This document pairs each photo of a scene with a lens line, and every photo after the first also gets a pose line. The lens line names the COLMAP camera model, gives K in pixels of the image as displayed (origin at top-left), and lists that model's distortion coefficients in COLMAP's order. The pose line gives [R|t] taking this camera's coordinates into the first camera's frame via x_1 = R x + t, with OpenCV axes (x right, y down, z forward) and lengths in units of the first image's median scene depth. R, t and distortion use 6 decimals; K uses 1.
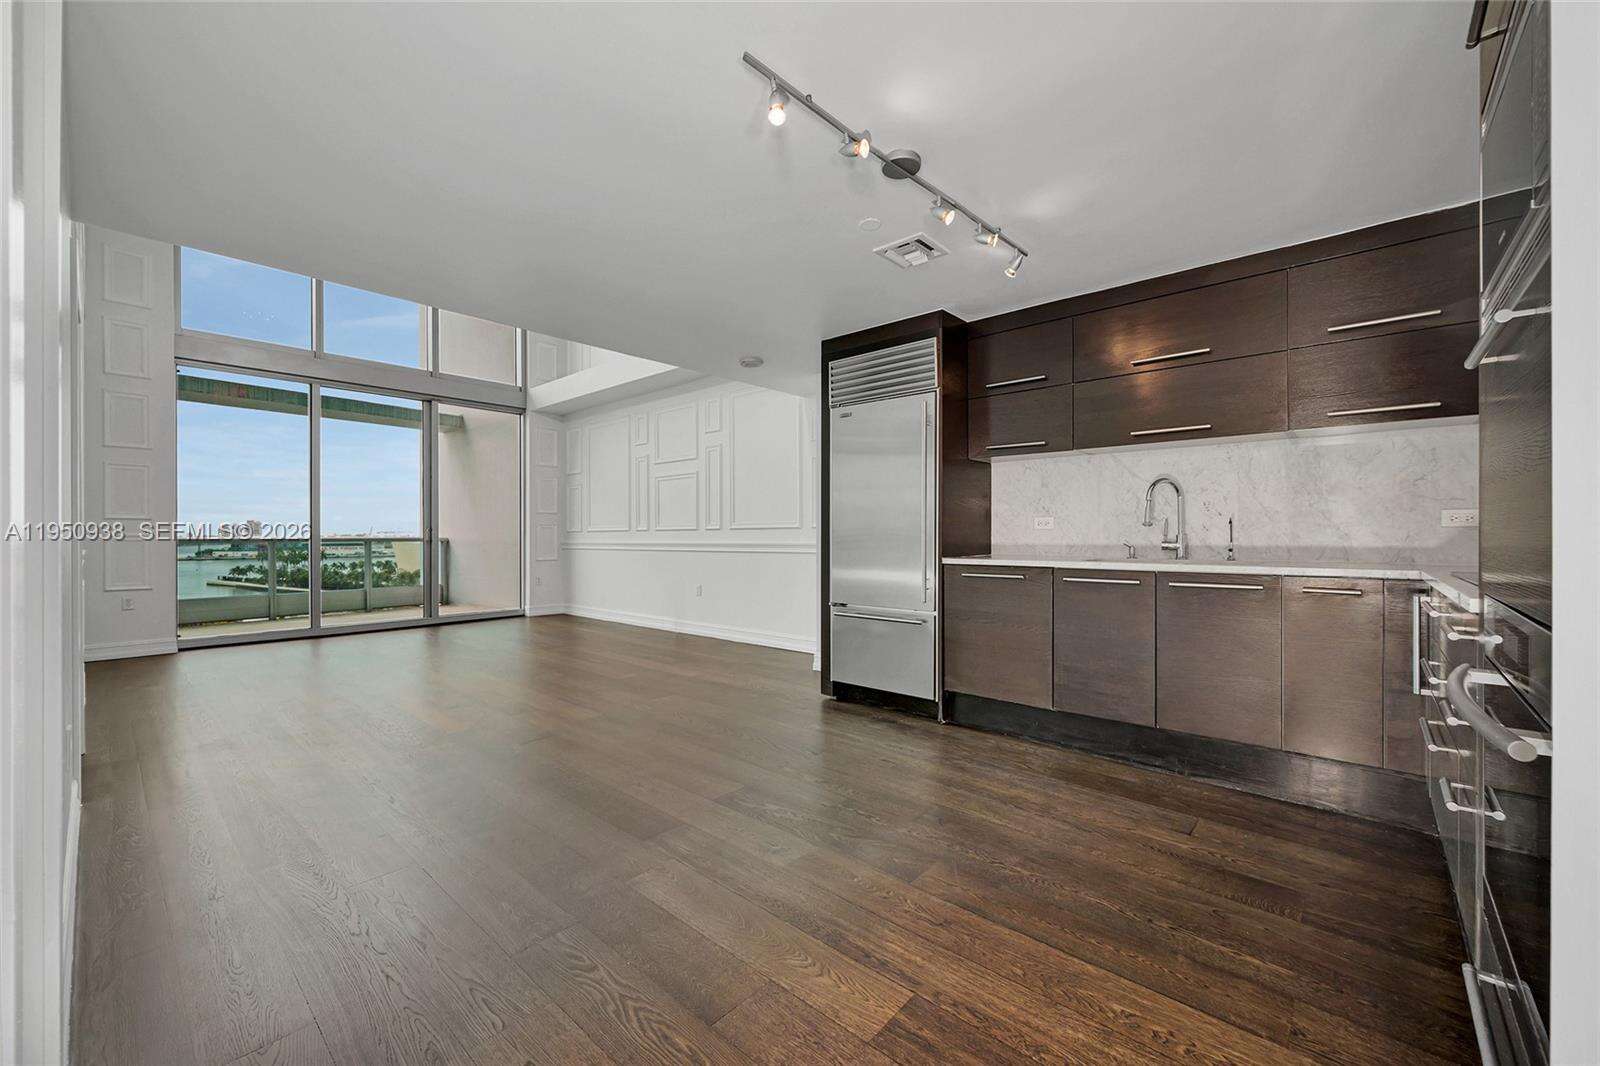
lens RADIAL K [[639.0, 0, 791.2], [0, 639.0, 526.3], [0, 0, 1]] dist [-0.002929, 0.000719]
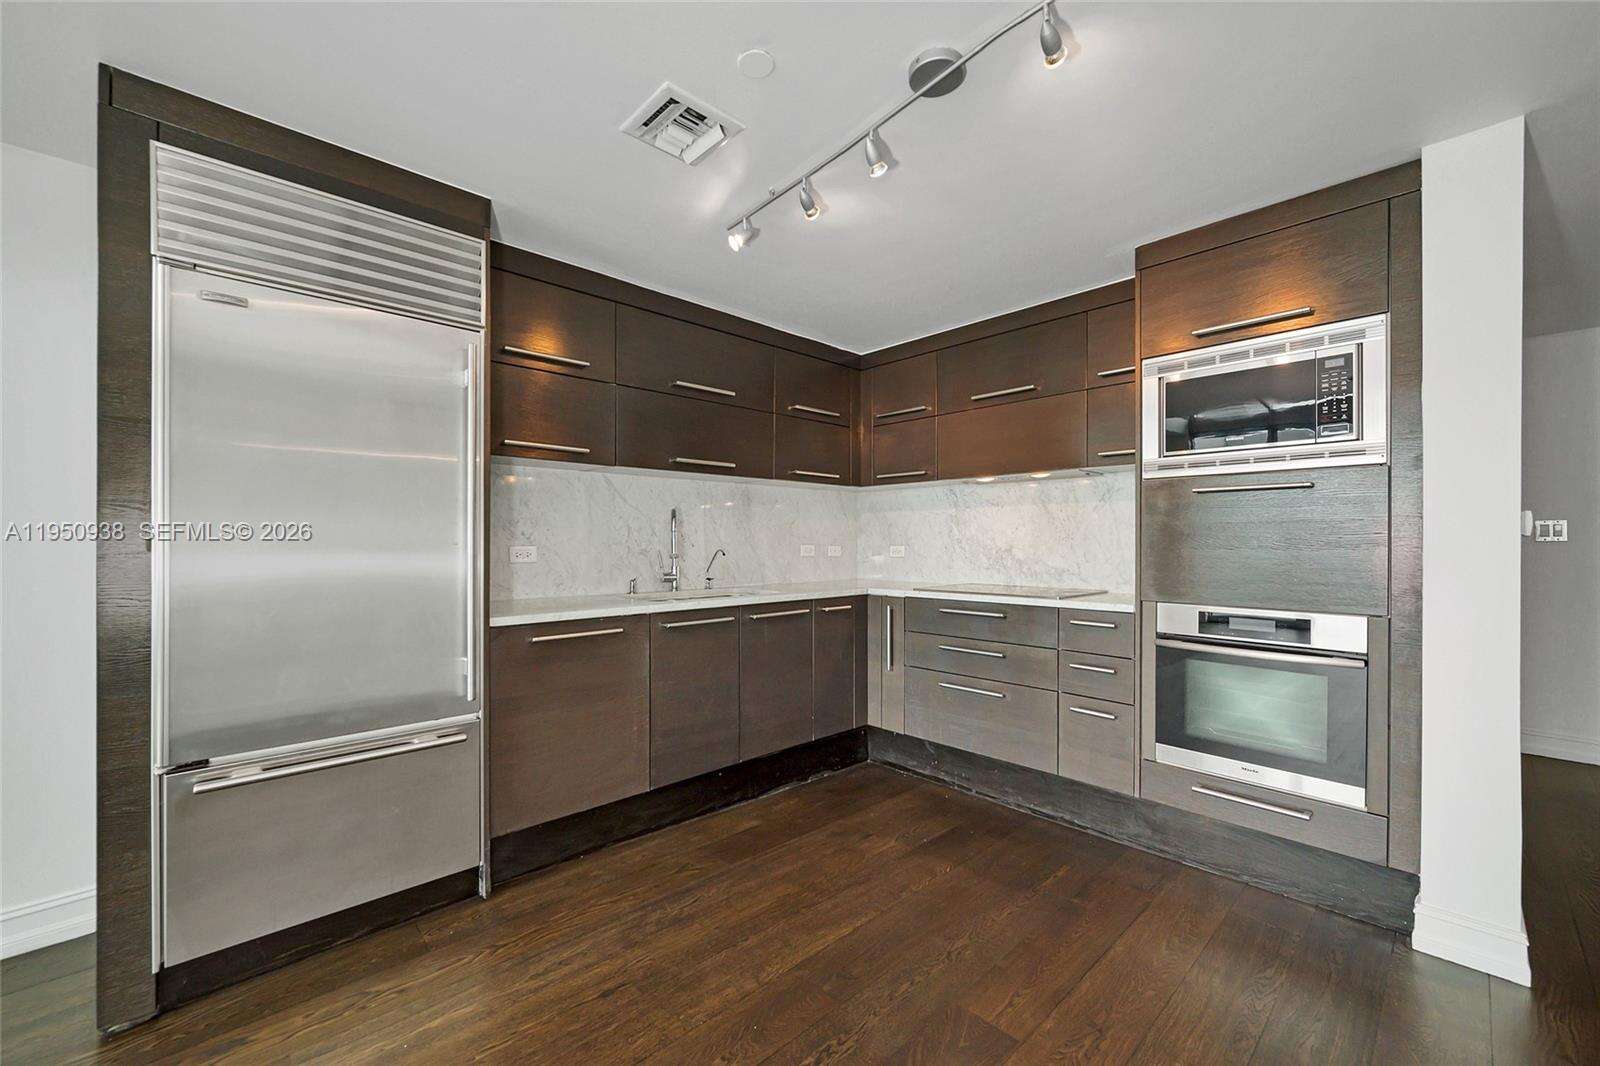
lens RADIAL K [[639.0, 0, 803.5], [0, 639.0, 538.1], [0, 0, 1]] dist [-0.002929, 0.000719]
pose [[0.079070, 0.008636, 0.996832, -0.372134], [-0.004107, 0.999957, -0.008338, -0.022632], [-0.996861, -0.003435, 0.079102, 0.743860]]
